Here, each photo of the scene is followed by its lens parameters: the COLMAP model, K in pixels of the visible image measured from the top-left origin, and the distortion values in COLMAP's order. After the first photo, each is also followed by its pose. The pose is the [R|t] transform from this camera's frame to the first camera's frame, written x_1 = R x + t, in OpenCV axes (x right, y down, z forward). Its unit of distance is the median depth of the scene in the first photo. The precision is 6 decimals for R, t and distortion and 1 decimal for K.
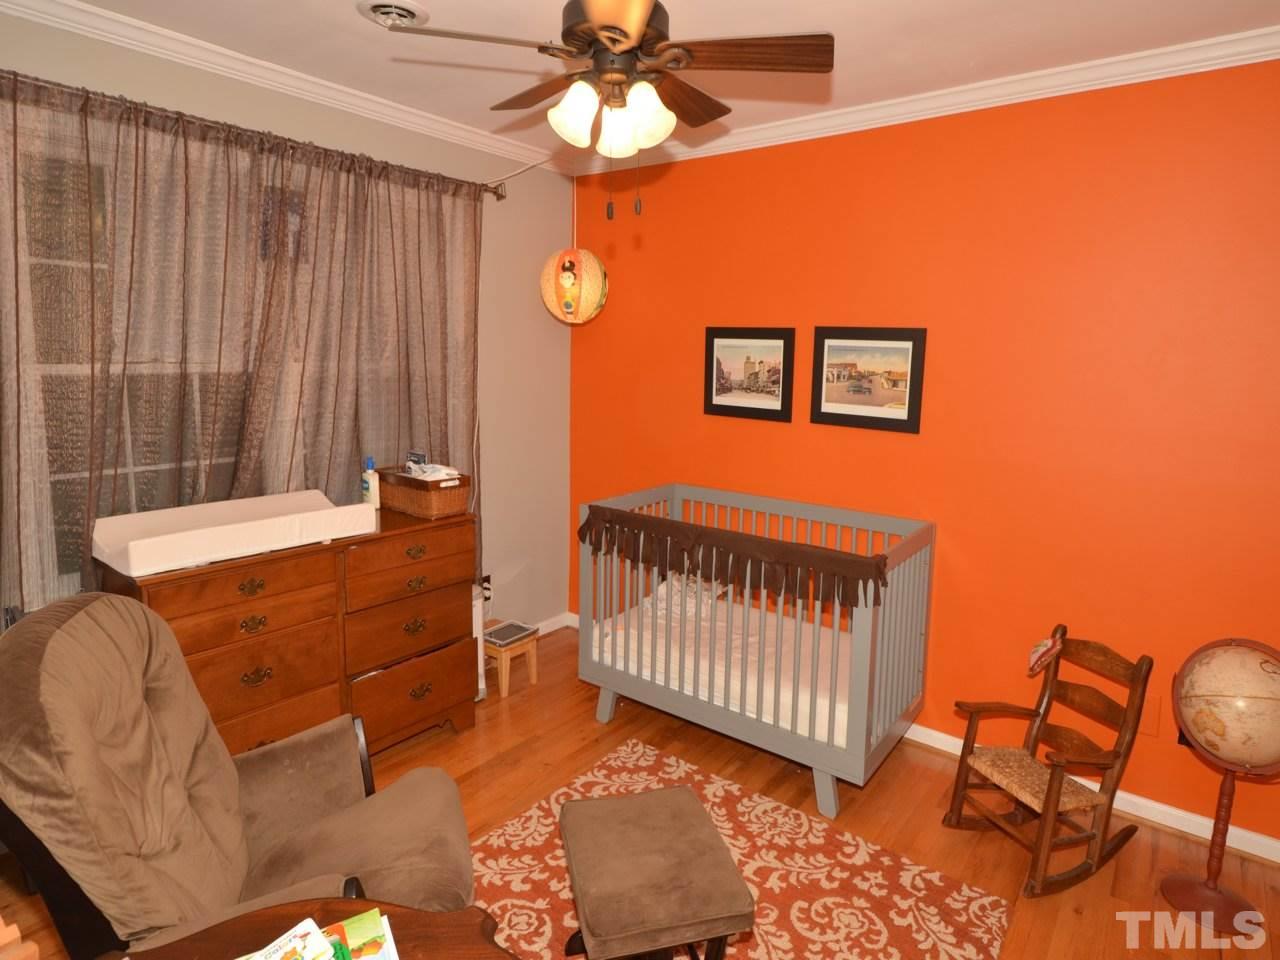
lens RADIAL K [[749.5, 0, 646.1], [0, 749.5, 435.7], [0, 0, 1]] dist [0.011275, -0.002230]
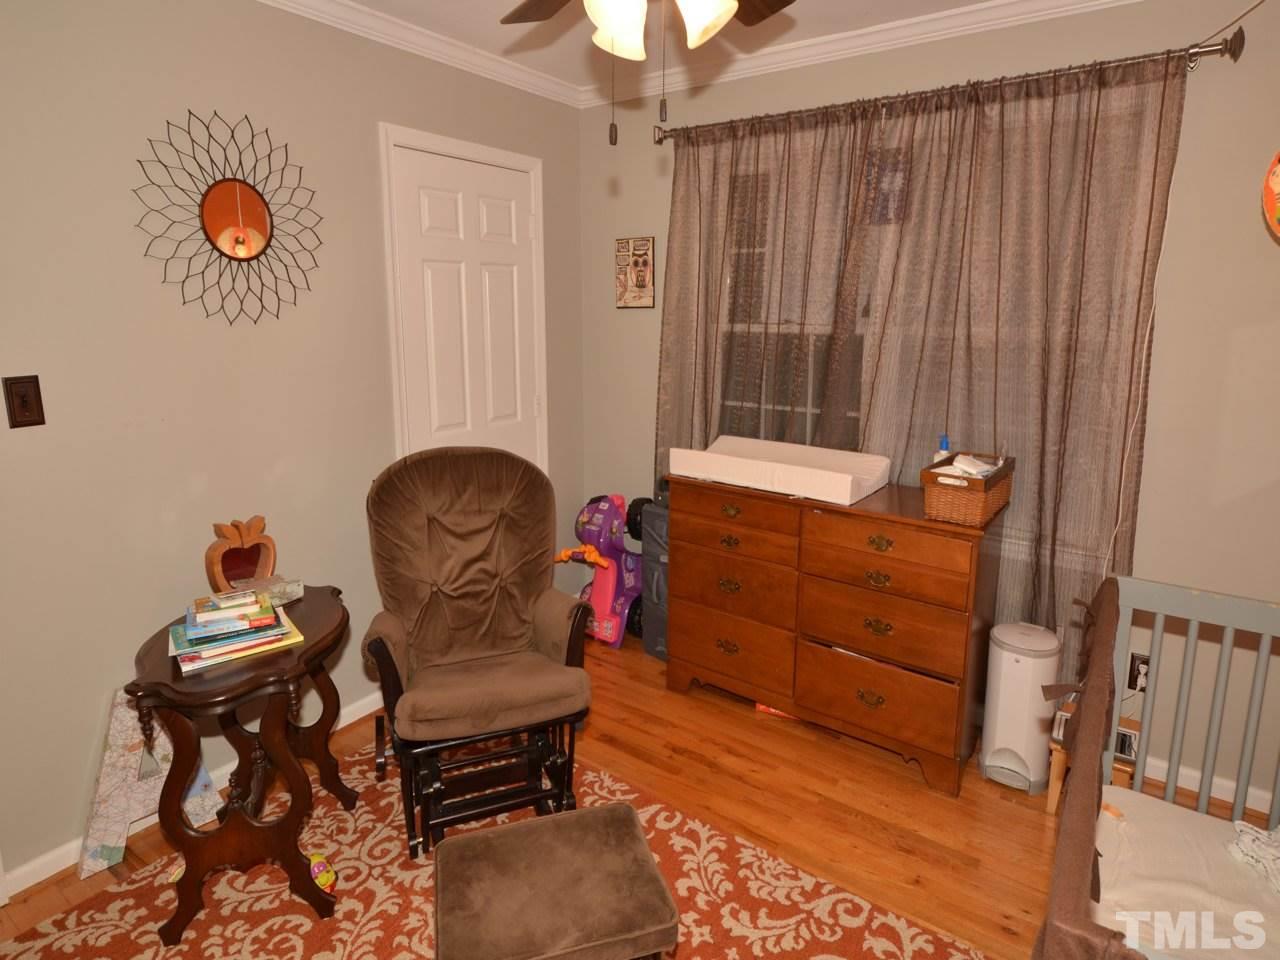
lens RADIAL K [[726.2, 0, 639.1], [0, 726.2, 431.1], [0, 0, 1]] dist [0.013682, -0.000738]
pose [[0.031674, 0.153789, -0.987596, 0.587881], [-0.122738, 0.981212, 0.148859, -0.077629], [0.991934, 0.116501, 0.049955, 0.767783]]
